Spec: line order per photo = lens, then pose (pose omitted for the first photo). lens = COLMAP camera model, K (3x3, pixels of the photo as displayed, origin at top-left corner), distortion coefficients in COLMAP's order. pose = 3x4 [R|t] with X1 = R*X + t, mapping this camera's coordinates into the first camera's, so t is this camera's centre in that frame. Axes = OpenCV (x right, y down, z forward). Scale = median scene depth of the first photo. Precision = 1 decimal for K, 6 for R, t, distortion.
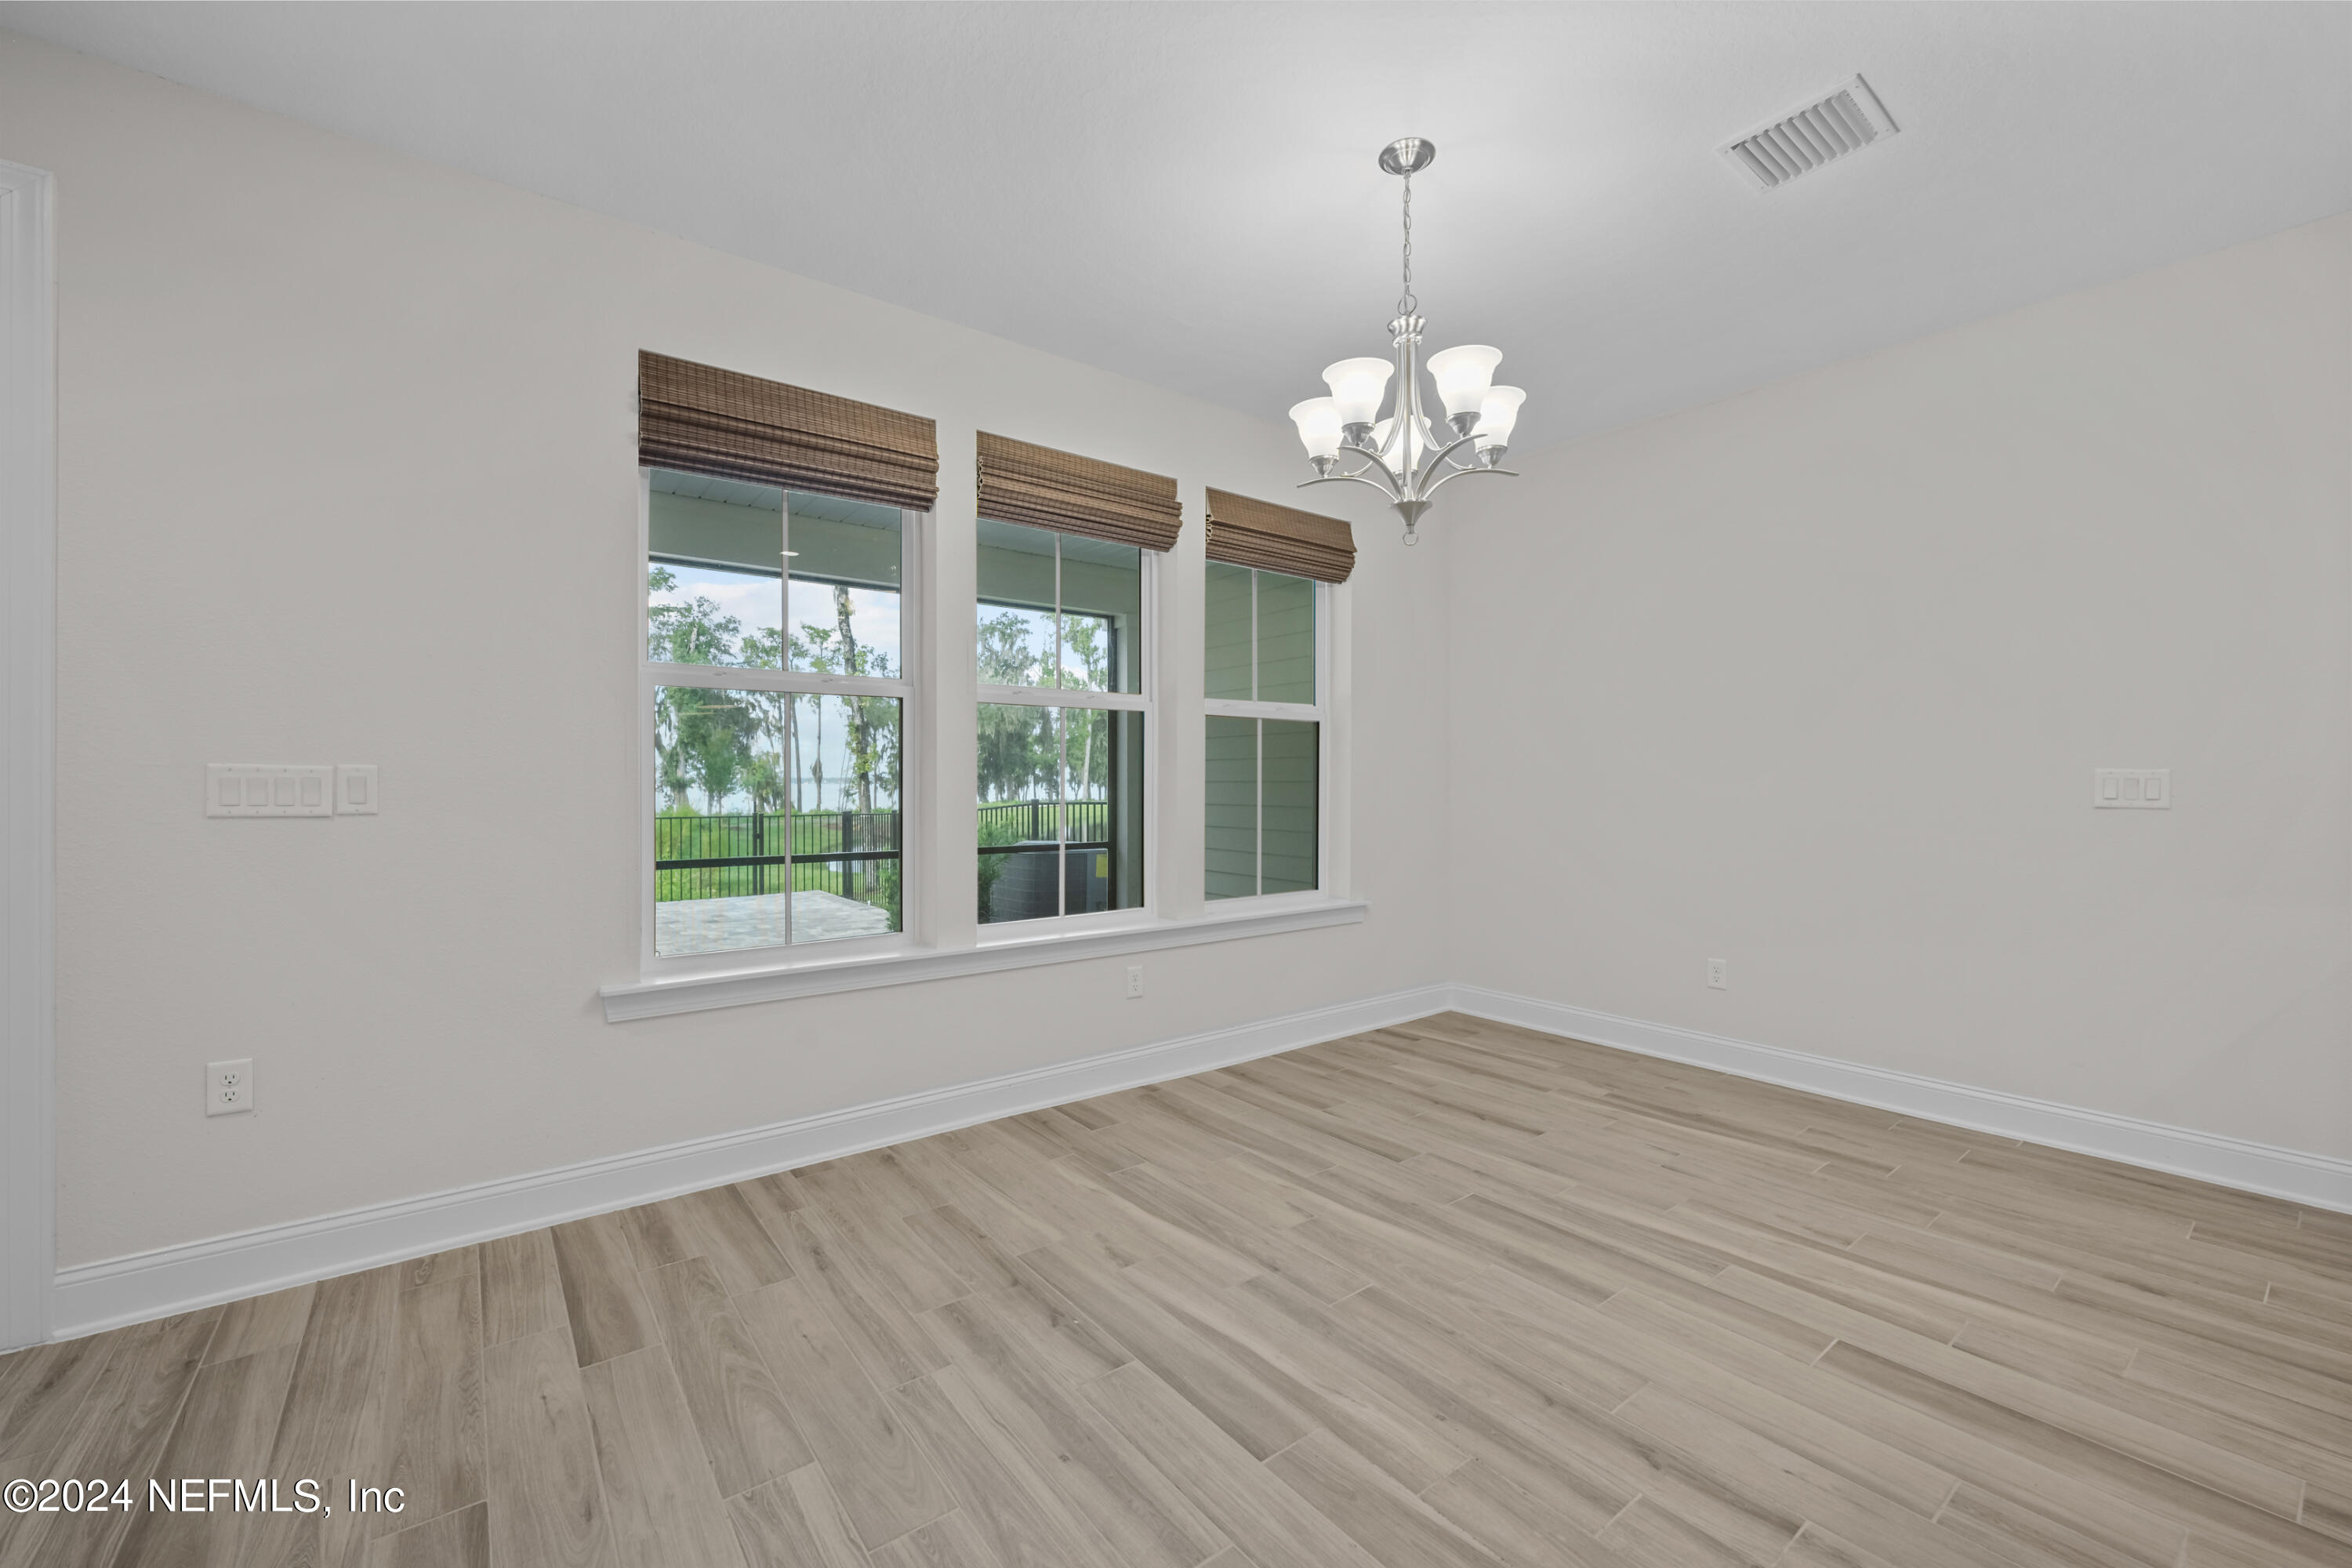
lens RADIAL K [[936.5, 0, 1176.6], [0, 936.5, 783.0], [0, 0, 1]] dist [-0.006350, 0.000011]
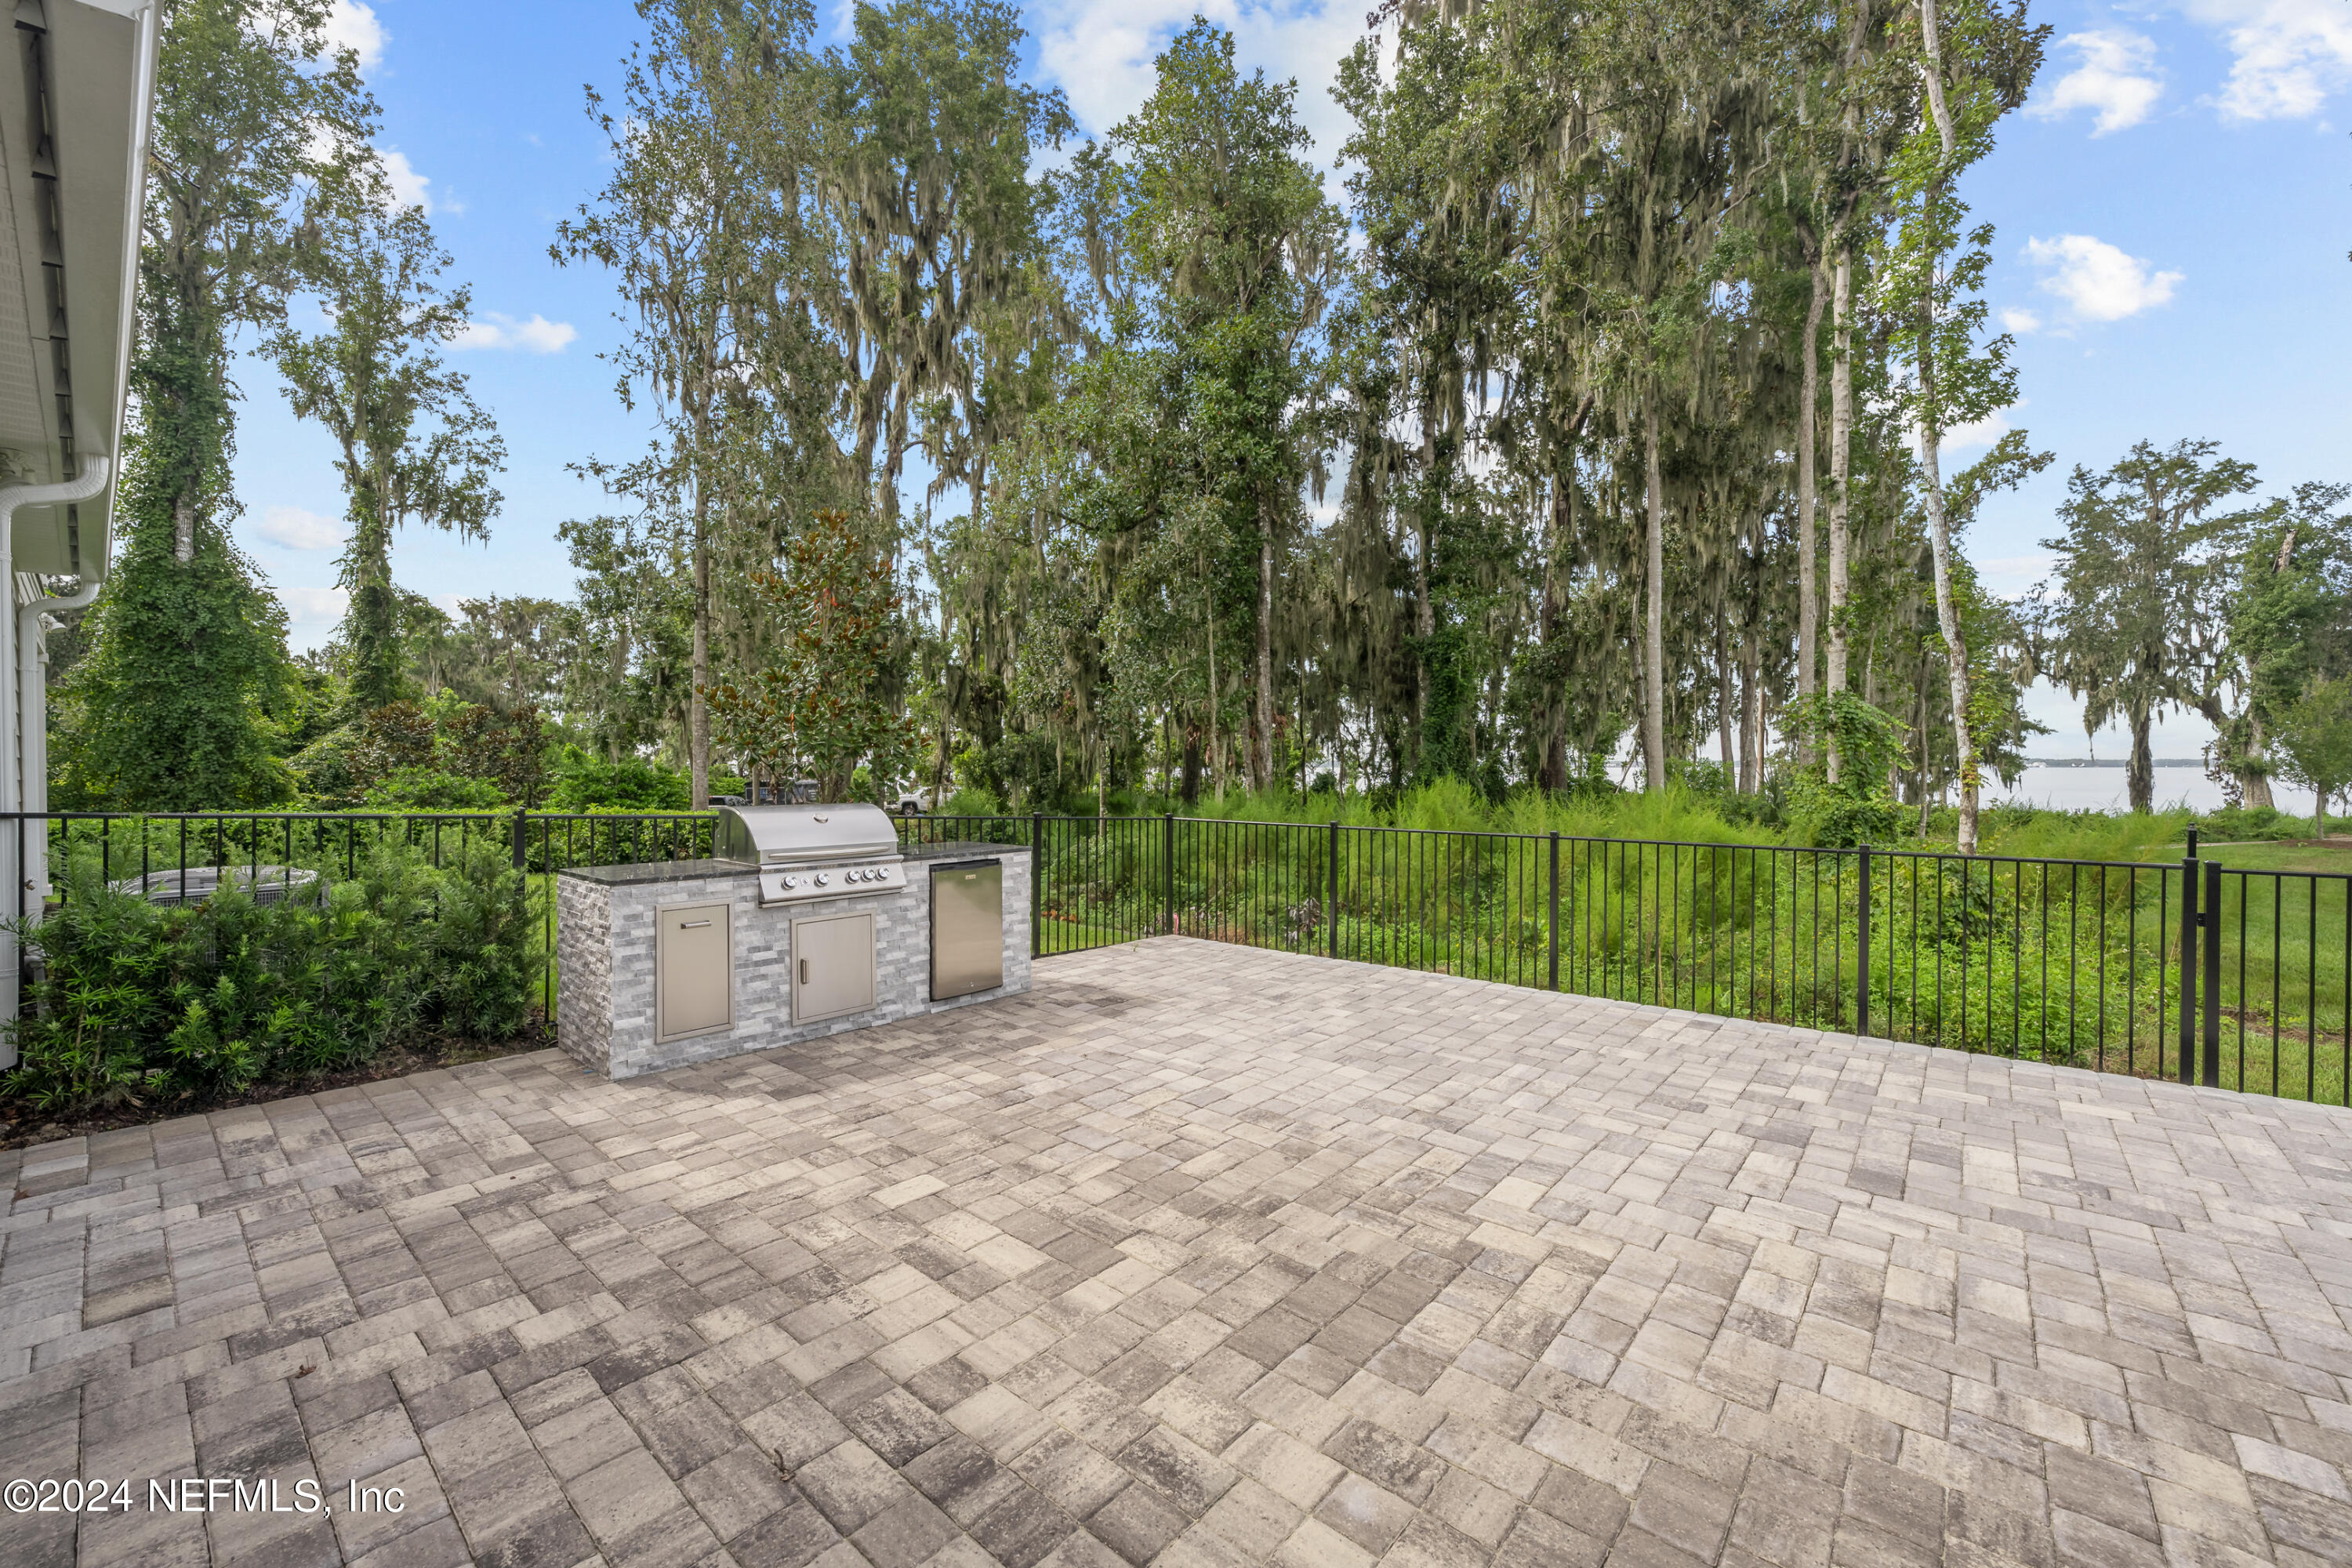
lens RADIAL K [[923.6, 0, 1179.3], [0, 923.6, 779.7], [0, 0, 1]] dist [0.000173, 0.000004]
pose [[0.202209, 0.016781, -0.979199, -0.627419], [-0.001356, 0.999857, 0.016855, -0.030176], [0.979342, -0.002081, 0.202202, 2.008260]]
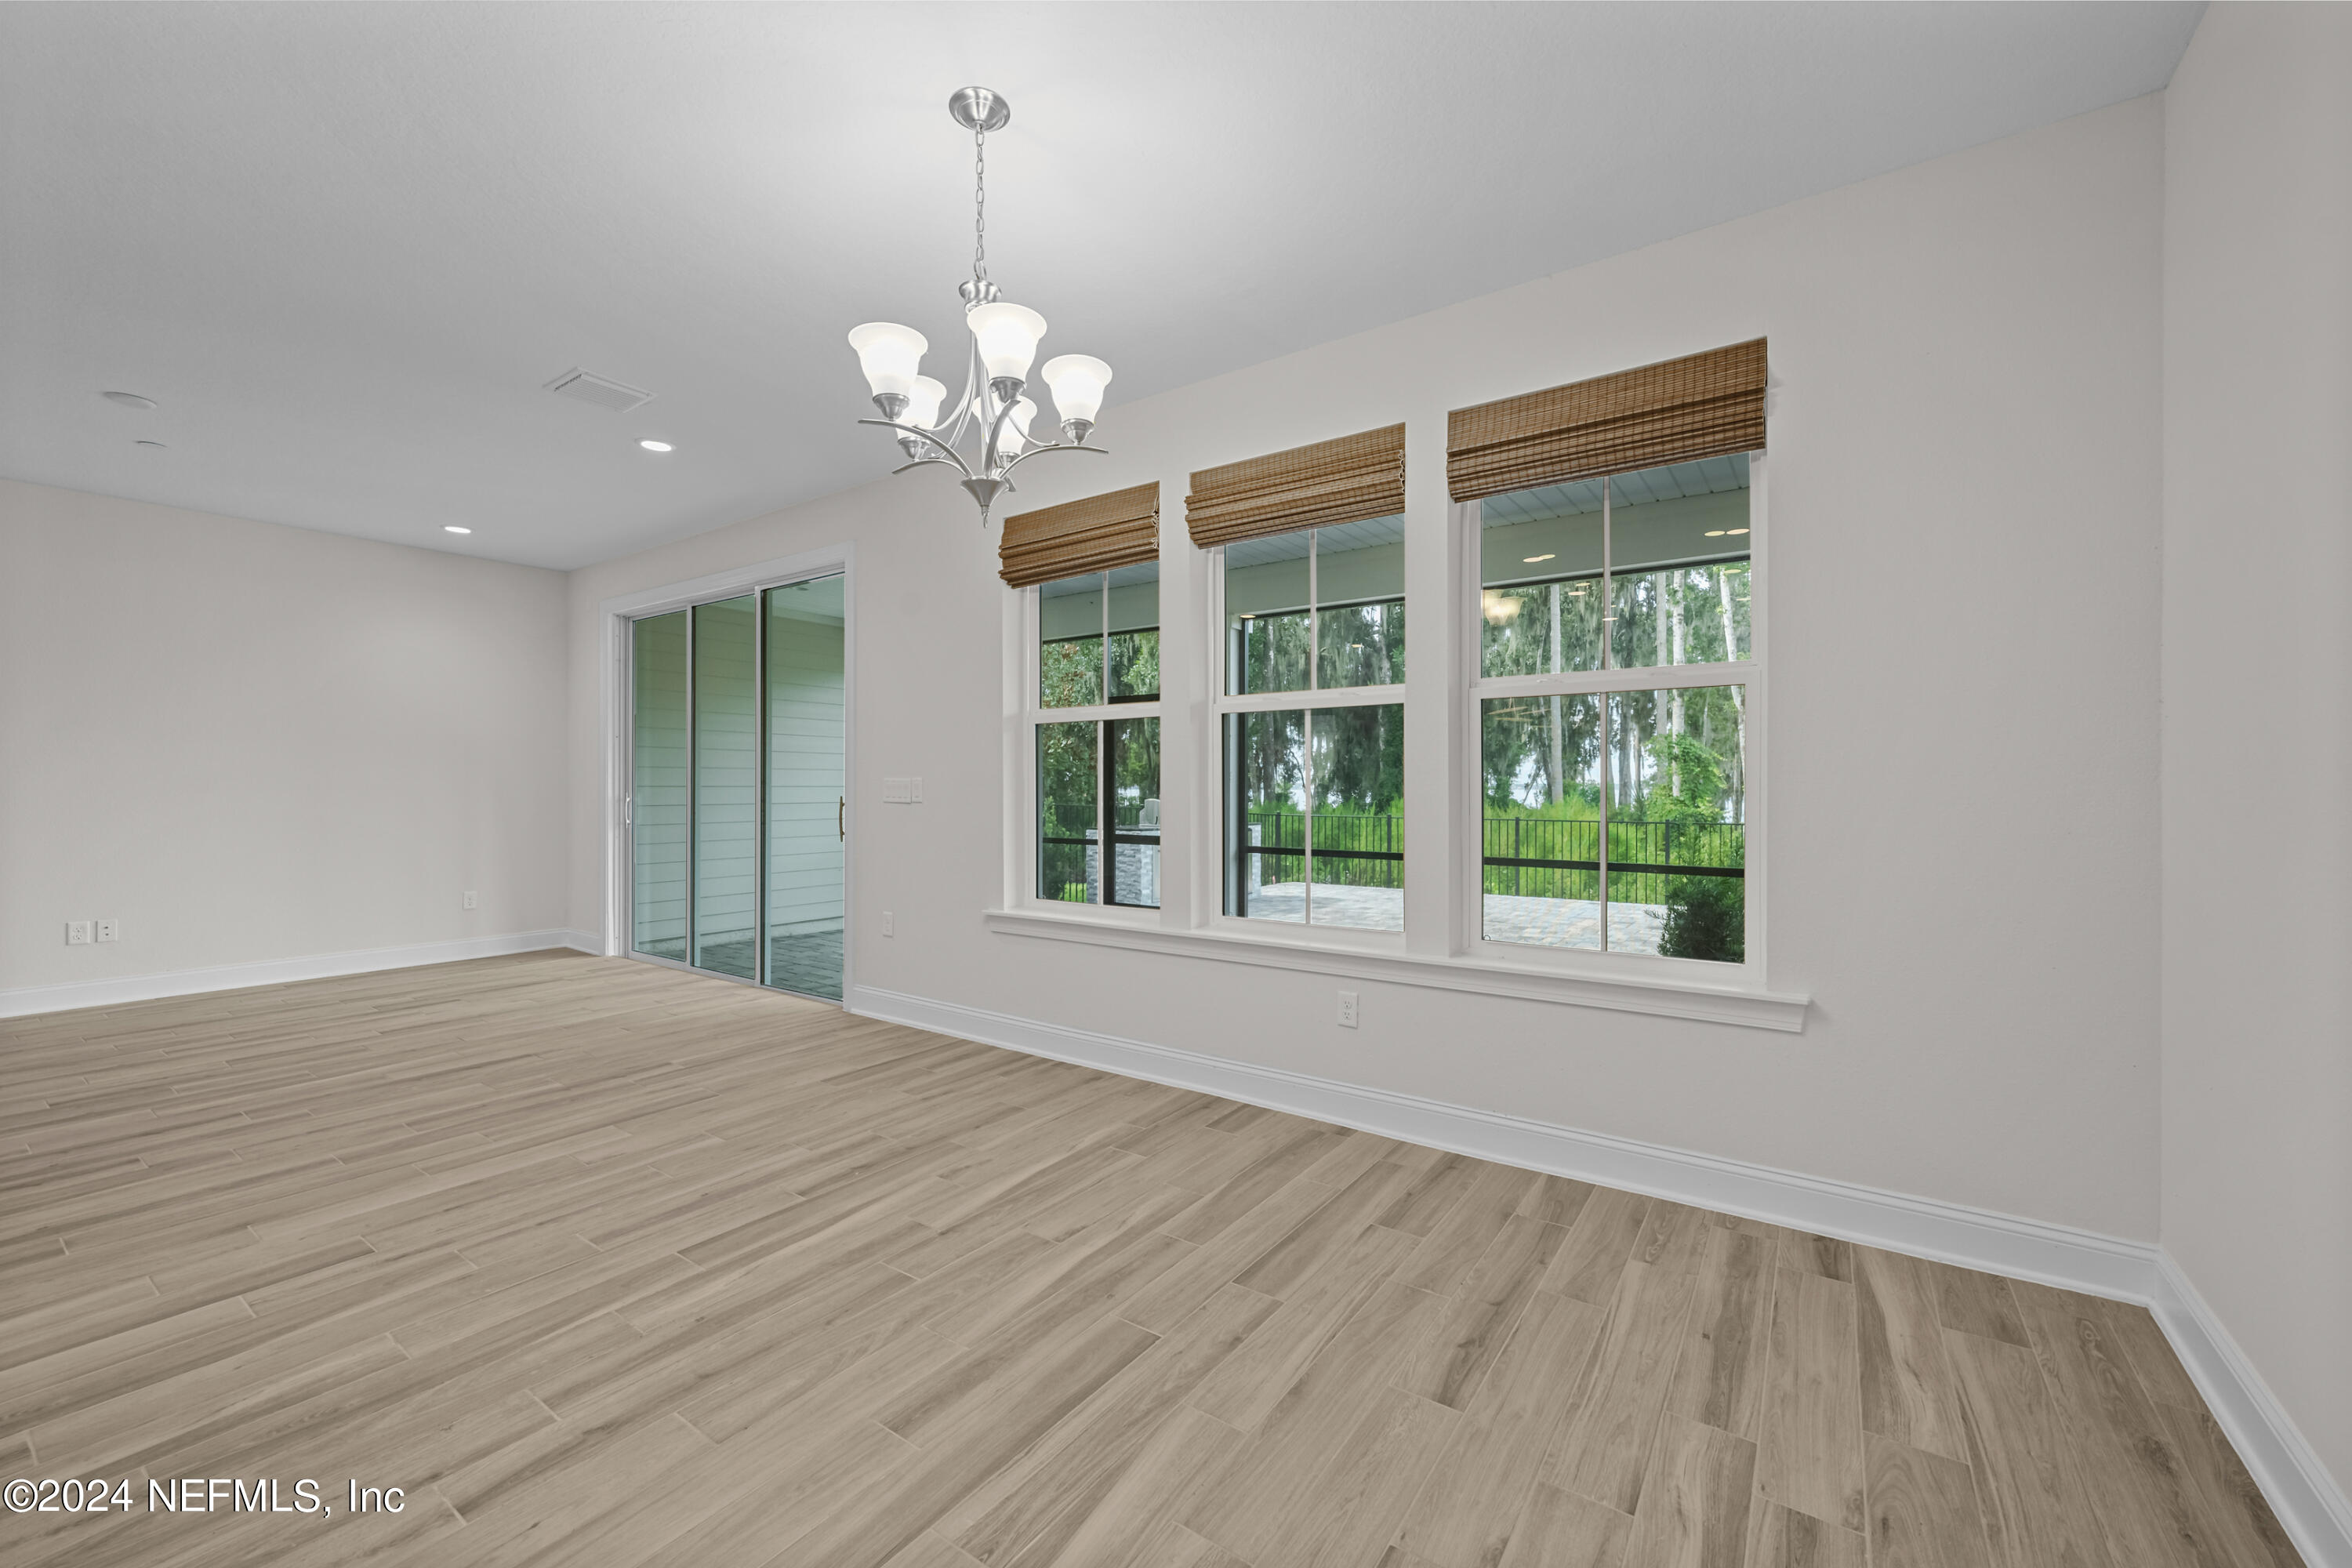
lens RADIAL K [[929.7, 0, 1182.2], [0, 929.7, 791.3], [0, 0, 1]] dist [0.000750, 0.000133]
pose [[0.301747, 0.004983, -0.953375, 0.876836], [-0.002013, 0.999987, 0.004589, 0.000213], [0.953386, 0.000534, 0.301753, 0.674931]]
